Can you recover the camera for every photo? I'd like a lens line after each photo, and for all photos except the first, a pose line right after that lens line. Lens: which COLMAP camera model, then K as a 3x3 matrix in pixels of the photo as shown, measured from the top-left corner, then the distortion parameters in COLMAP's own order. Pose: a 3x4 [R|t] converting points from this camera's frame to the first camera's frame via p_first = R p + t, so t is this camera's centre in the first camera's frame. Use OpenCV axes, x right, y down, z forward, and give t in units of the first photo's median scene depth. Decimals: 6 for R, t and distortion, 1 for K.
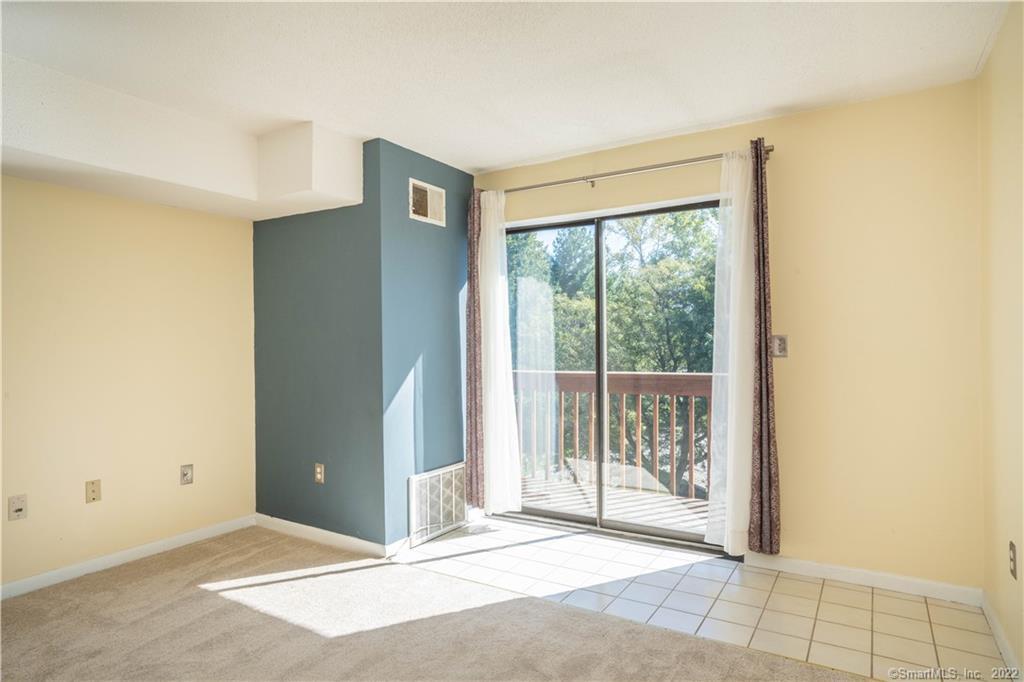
lens RADIAL K [[603.7, 0, 510.4], [0, 603.7, 336.3], [0, 0, 1]] dist [0.002247, 0.001885]
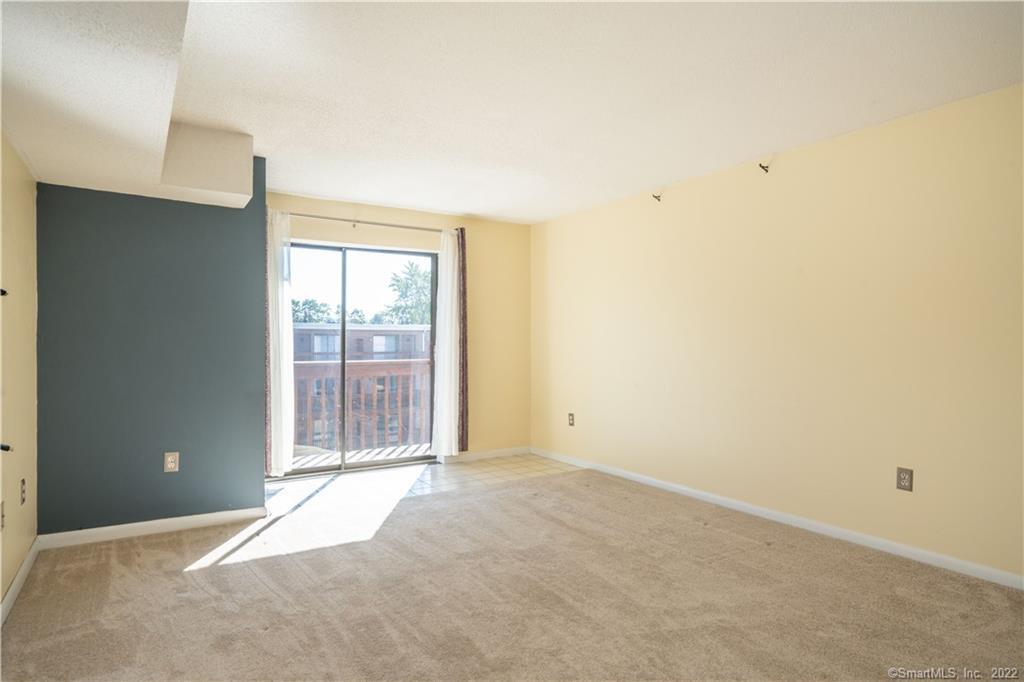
lens RADIAL K [[589.6, 0, 513.4], [0, 589.6, 343.9], [0, 0, 1]] dist [-0.000989, -0.000023]
pose [[0.414999, 0.010001, 0.909767, -0.989389], [-0.007243, 0.999944, -0.007689, 0.035215], [-0.909793, -0.003399, 0.415048, 0.085480]]
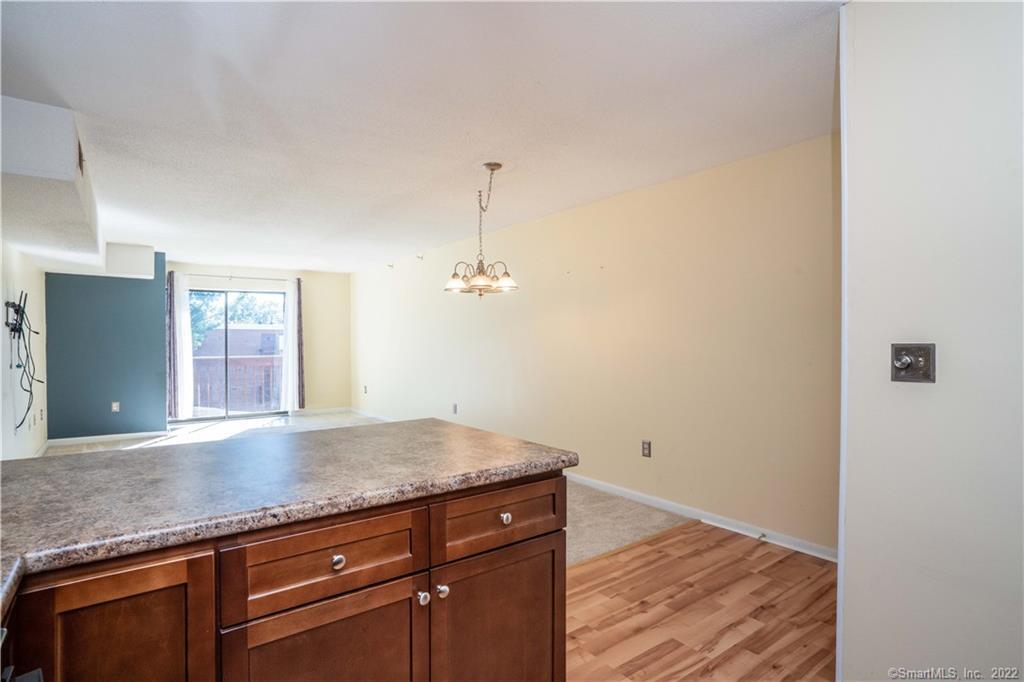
lens RADIAL K [[533.7, 0, 508.7], [0, 533.7, 344.3], [0, 0, 1]] dist [-0.003284, -0.000177]
pose [[0.367268, 0.002917, 0.930111, -1.517551], [0.002380, 0.999989, -0.004076, 0.029082], [-0.930112, 0.003711, 0.367257, -0.889791]]
